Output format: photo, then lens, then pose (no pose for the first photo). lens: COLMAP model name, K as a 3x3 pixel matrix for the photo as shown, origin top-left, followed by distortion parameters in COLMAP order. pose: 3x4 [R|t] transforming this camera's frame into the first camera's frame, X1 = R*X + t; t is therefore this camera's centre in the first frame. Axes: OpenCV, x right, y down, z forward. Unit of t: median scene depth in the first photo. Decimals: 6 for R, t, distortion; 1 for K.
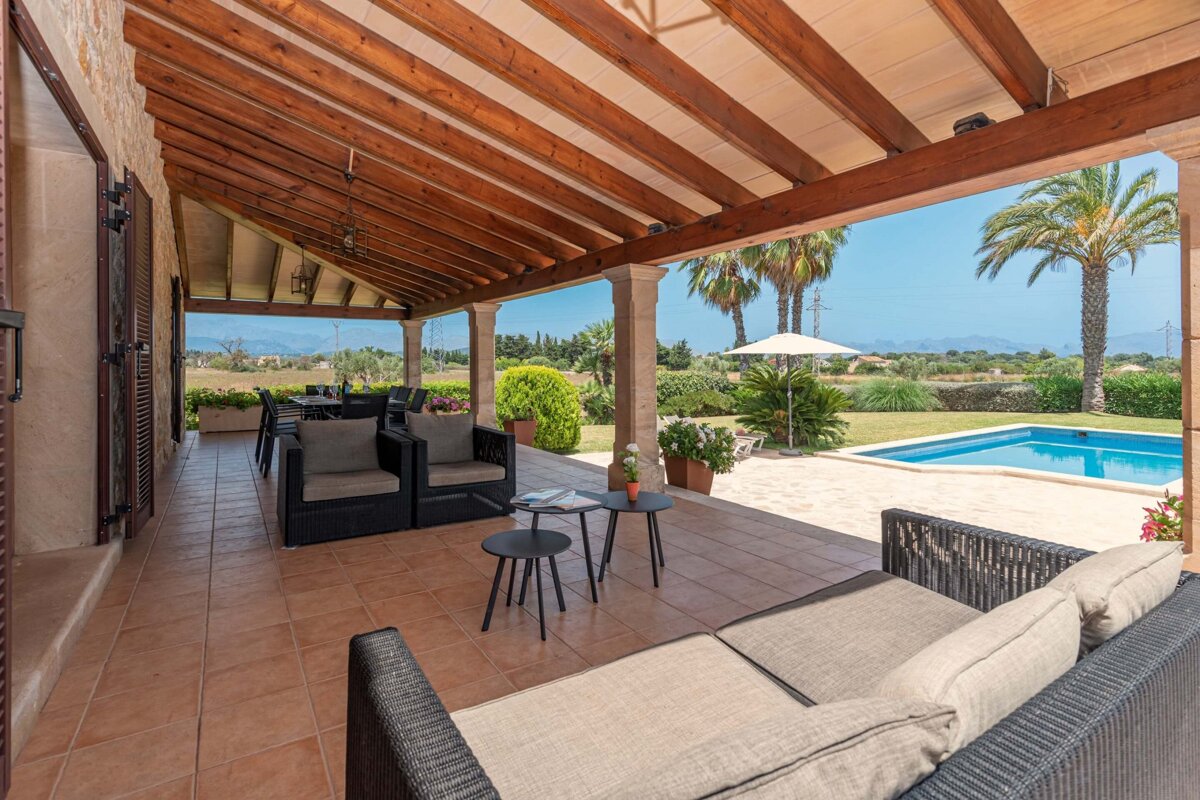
lens RADIAL K [[568.2, 0, 594.2], [0, 568.2, 379.0], [0, 0, 1]] dist [0.015846, 0.000047]
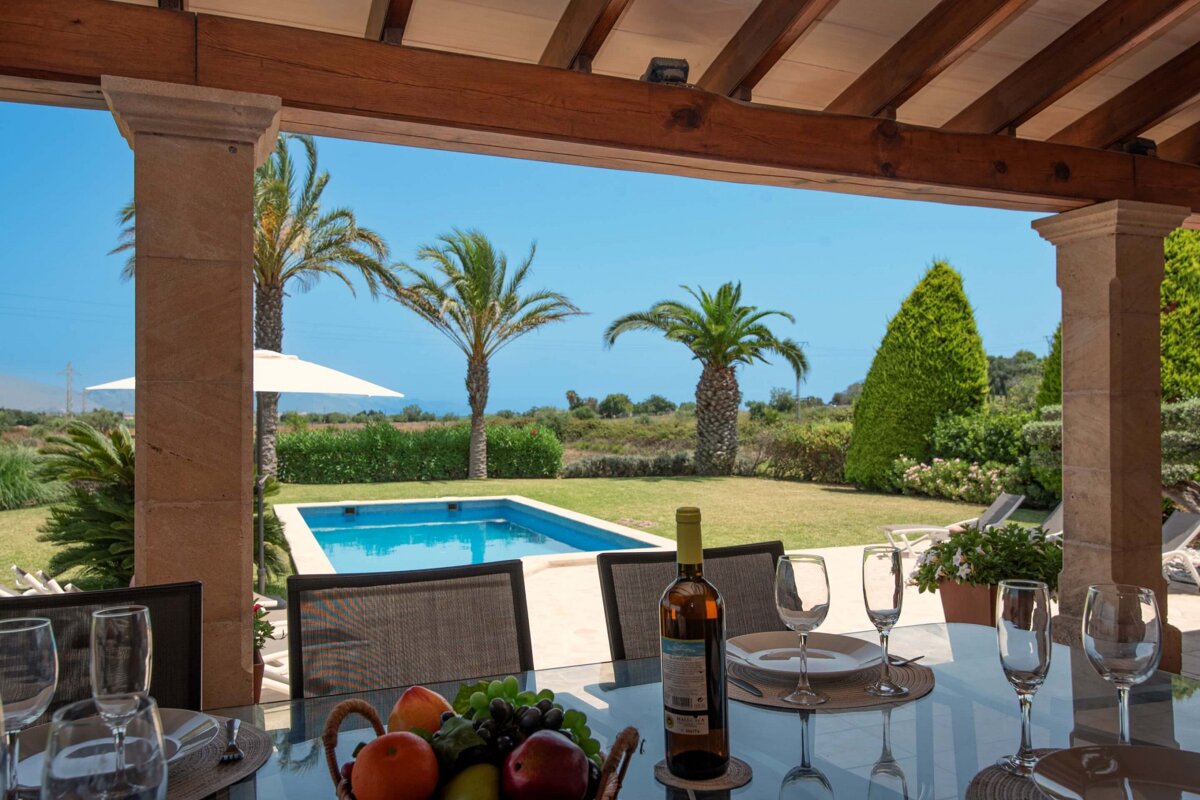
lens RADIAL K [[930.2, 0, 600.0], [0, 930.2, 400.0], [0, 0, 1]] dist [-0.004013, 0.006306]
pose [[0.186890, 0.010743, 0.982322, -0.225221], [0.037756, 0.999123, -0.018110, -0.011804], [-0.981655, 0.040473, 0.186320, 0.367519]]
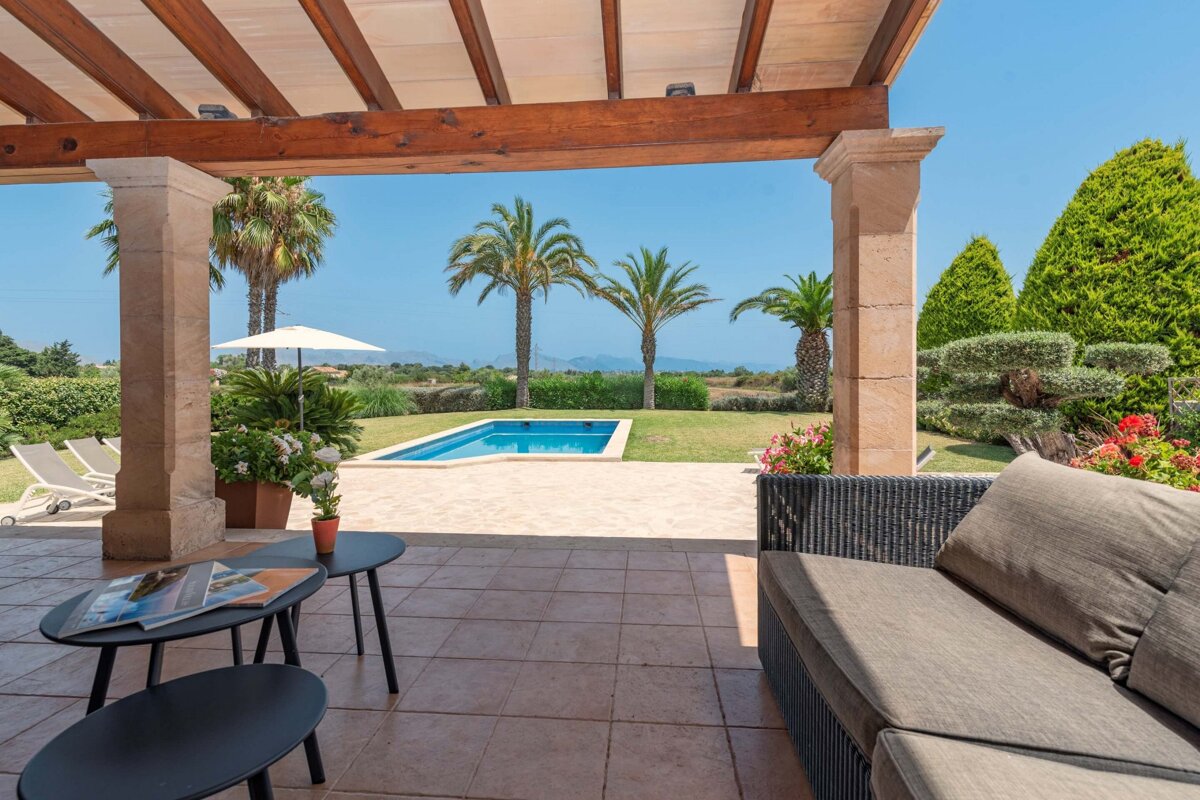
lens RADIAL K [[568.2, 0, 594.2], [0, 568.2, 379.0], [0, 0, 1]] dist [0.015846, 0.000047]
pose [[0.610618, -0.004875, 0.791910, -0.050178], [0.023405, 0.999655, -0.011893, 0.014655], [-0.791579, 0.025797, 0.610522, 0.111669]]
